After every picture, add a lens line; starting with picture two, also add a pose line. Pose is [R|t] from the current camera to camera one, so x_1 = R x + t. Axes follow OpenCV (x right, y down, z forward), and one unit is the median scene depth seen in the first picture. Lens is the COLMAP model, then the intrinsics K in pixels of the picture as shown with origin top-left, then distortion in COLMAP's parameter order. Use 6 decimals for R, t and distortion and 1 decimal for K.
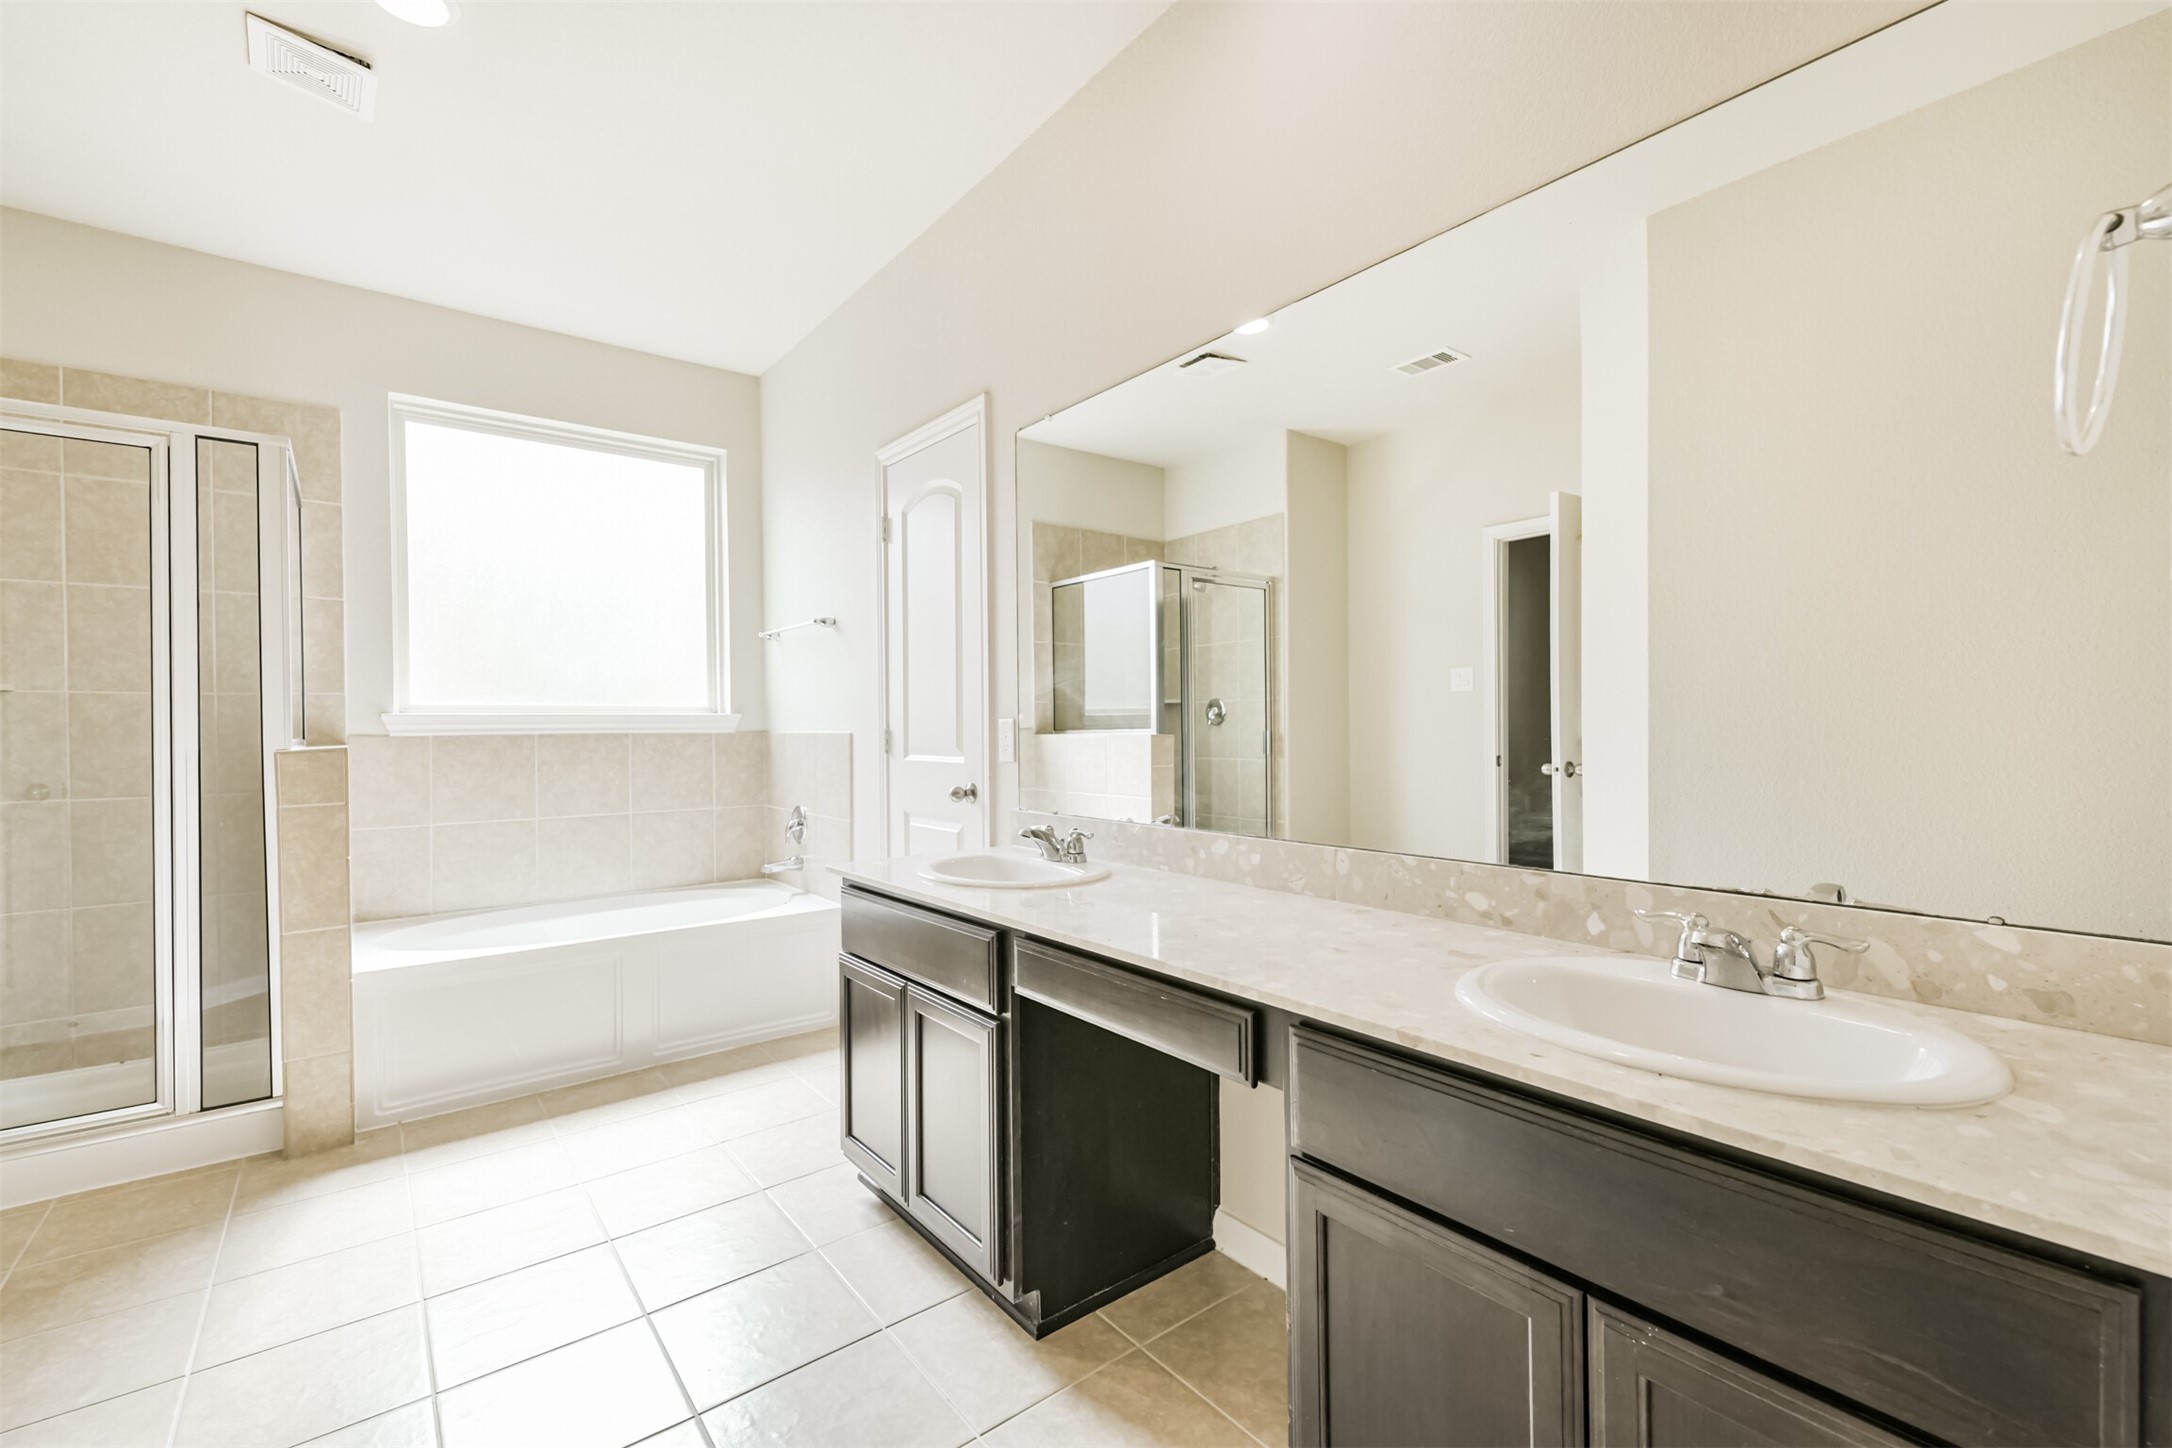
lens RADIAL K [[918.7, 0, 1087.7], [0, 918.7, 729.0], [0, 0, 1]] dist [0.025555, -0.011629]
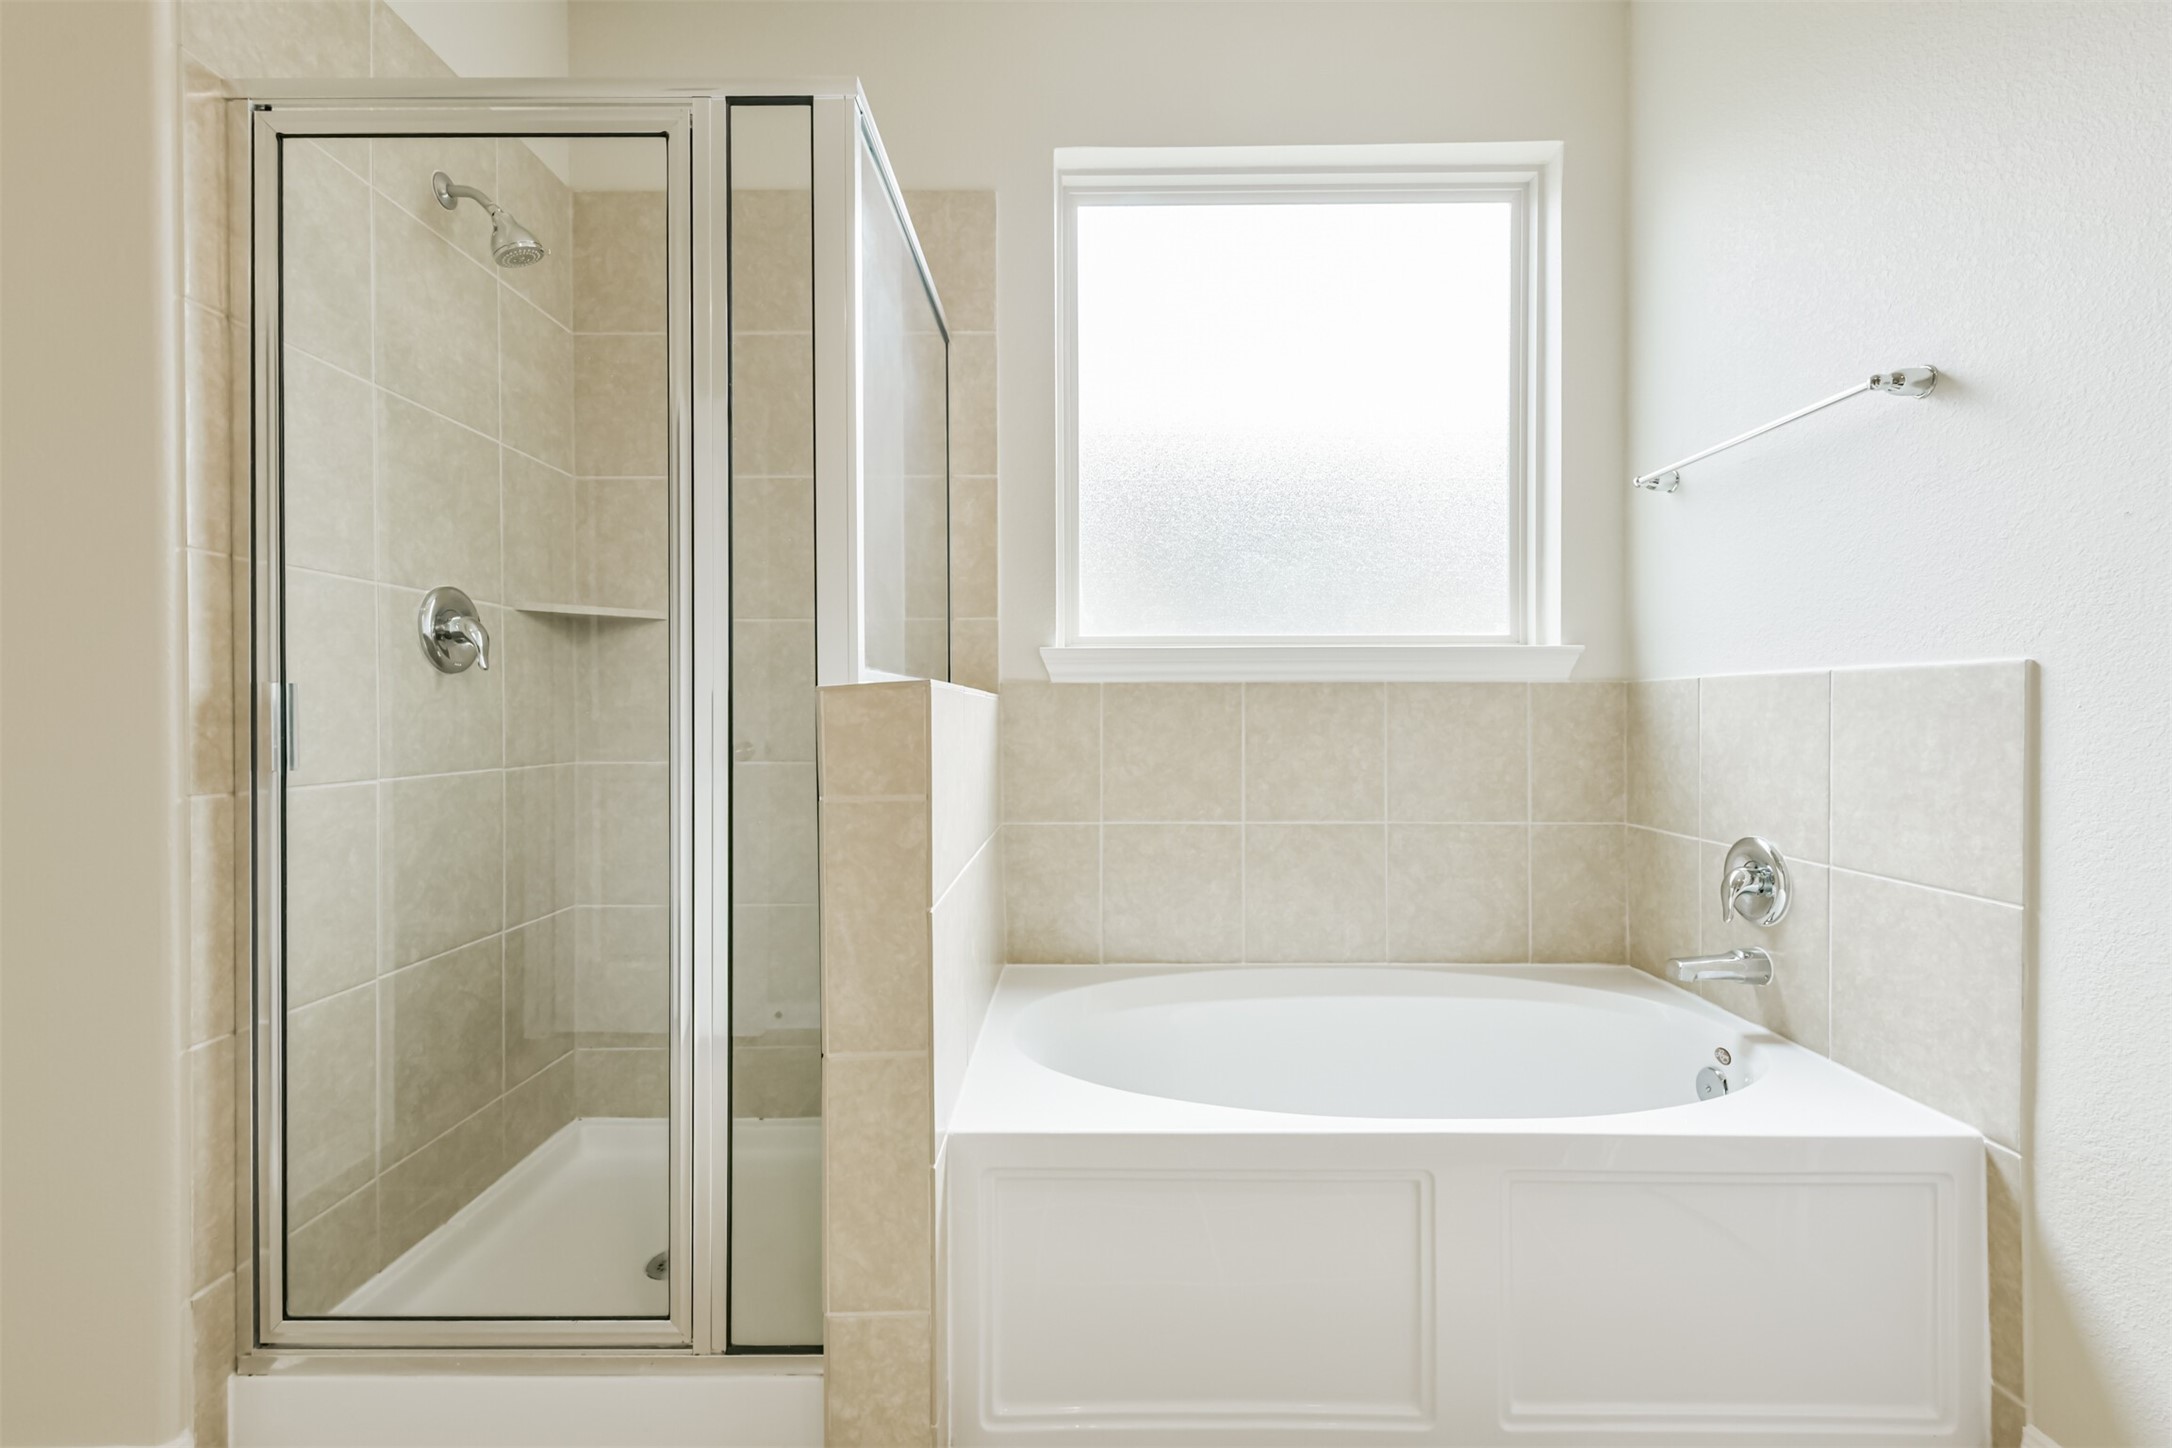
lens RADIAL K [[923.2, 0, 1094.5], [0, 923.2, 718.0], [0, 0, 1]] dist [0.026561, -0.006384]
pose [[0.785576, 0.011946, -0.618649, -0.313421], [-0.006242, 0.999916, 0.011382, 0.024086], [0.618733, -0.005080, 0.785585, 0.489385]]
